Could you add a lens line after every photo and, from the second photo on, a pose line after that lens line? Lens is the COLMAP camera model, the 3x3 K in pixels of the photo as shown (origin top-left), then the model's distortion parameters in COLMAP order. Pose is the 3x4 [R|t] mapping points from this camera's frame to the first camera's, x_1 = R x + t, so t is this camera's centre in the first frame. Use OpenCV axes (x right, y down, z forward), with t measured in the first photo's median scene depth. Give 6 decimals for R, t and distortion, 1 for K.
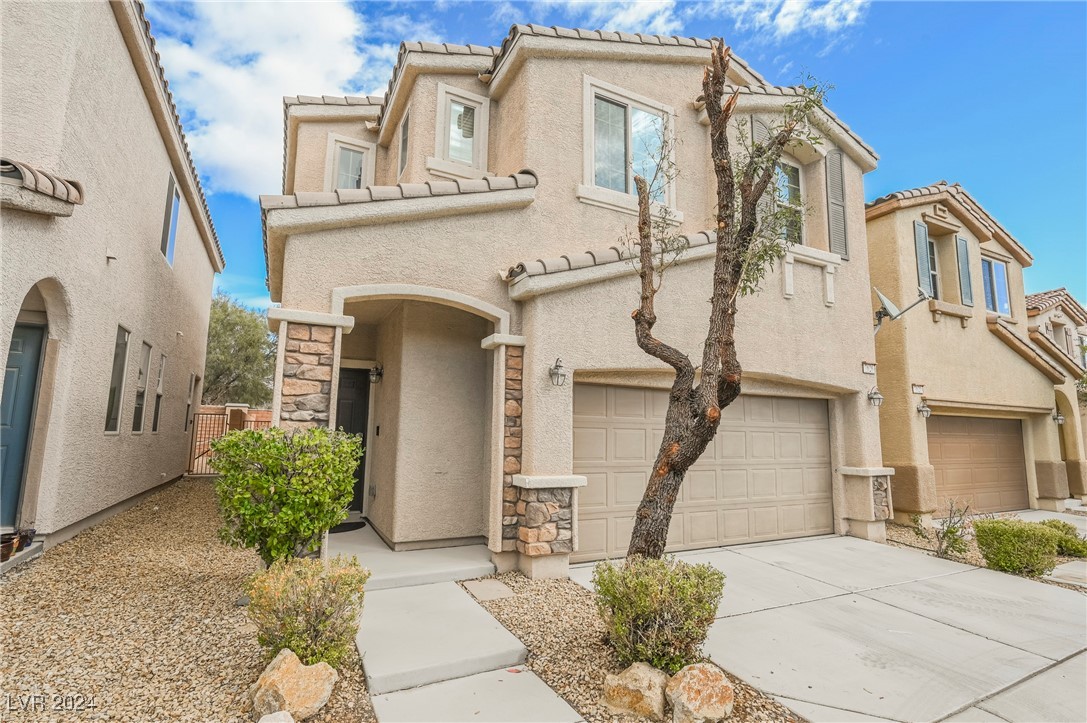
lens RADIAL K [[511.7, 0, 539.6], [0, 511.7, 362.8], [0, 0, 1]] dist [-0.001126, -0.000195]
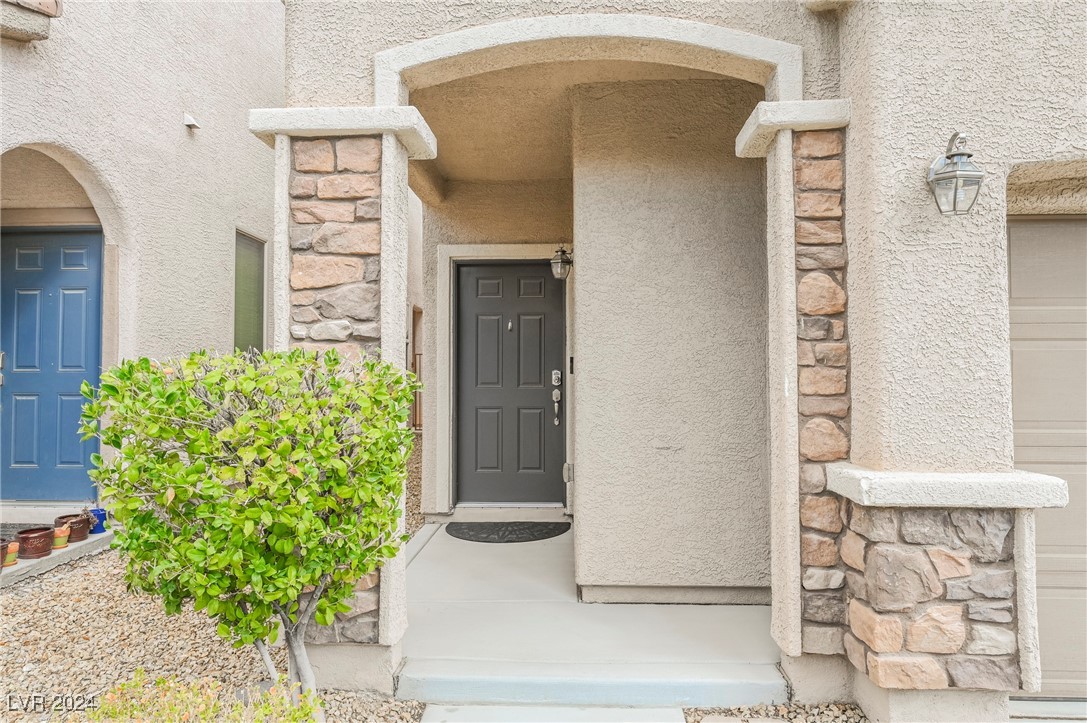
lens RADIAL K [[675.7, 0, 539.4], [0, 675.7, 358.7], [0, 0, 1]] dist [-0.000195, 0.000825]
pose [[0.868813, -0.030745, -0.494186, 0.013715], [0.084444, 0.992649, 0.086702, 0.076995], [0.487887, -0.117058, 0.865022, 0.459750]]
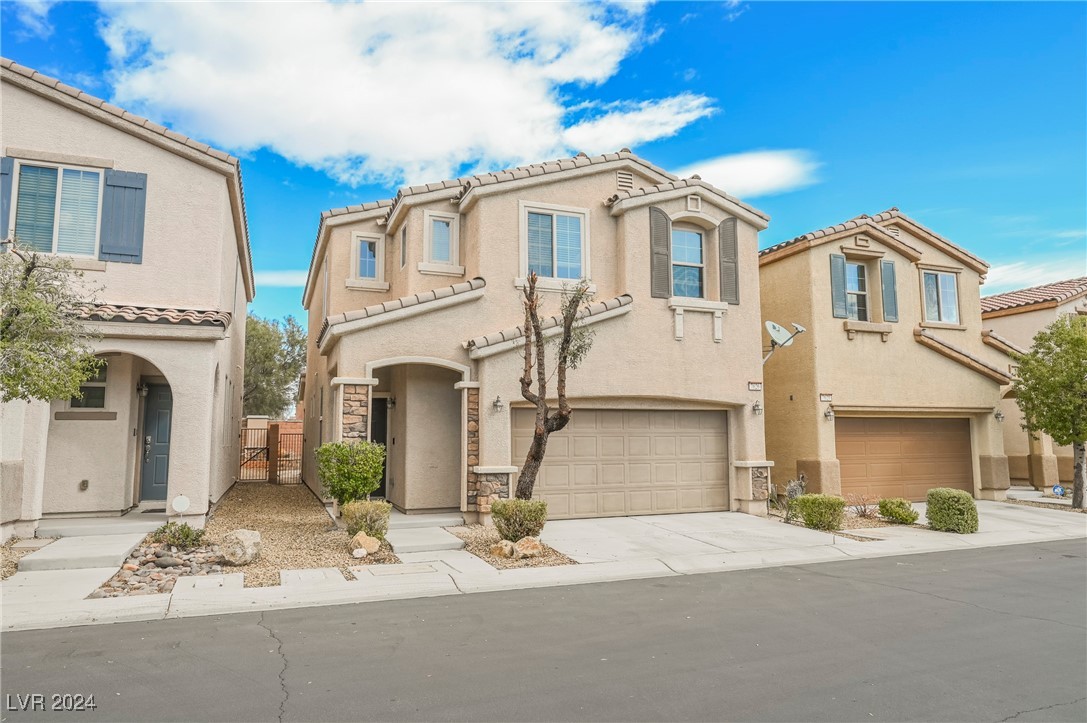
lens RADIAL K [[675.7, 0, 539.4], [0, 675.7, 358.7], [0, 0, 1]] dist [-0.000195, 0.000825]
pose [[0.995246, -0.031312, -0.092218, 0.373986], [0.033202, 0.999268, 0.019028, -0.165476], [0.091555, -0.021999, 0.995557, -1.160019]]
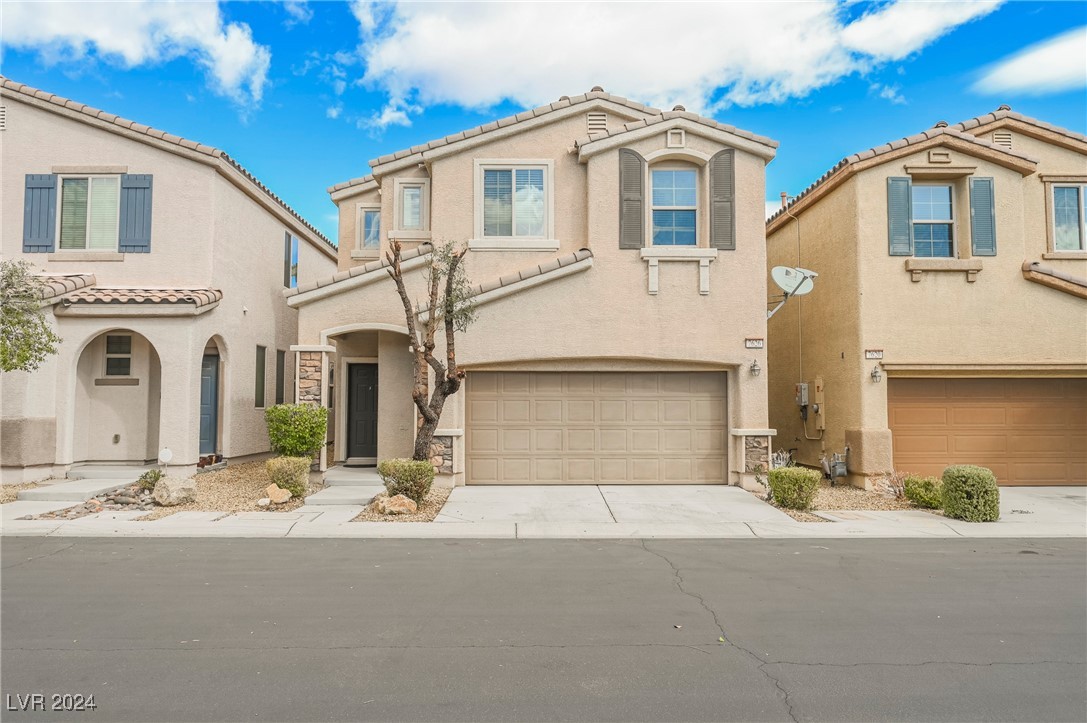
lens RADIAL K [[757.5, 0, 541.8], [0, 757.5, 354.4], [0, 0, 1]] dist [0.000107, 0.000702]
pose [[0.900215, -0.045250, -0.433088, 1.400902], [0.073871, 0.996040, 0.049480, -0.123694], [0.429134, -0.076535, 0.899992, -1.079620]]
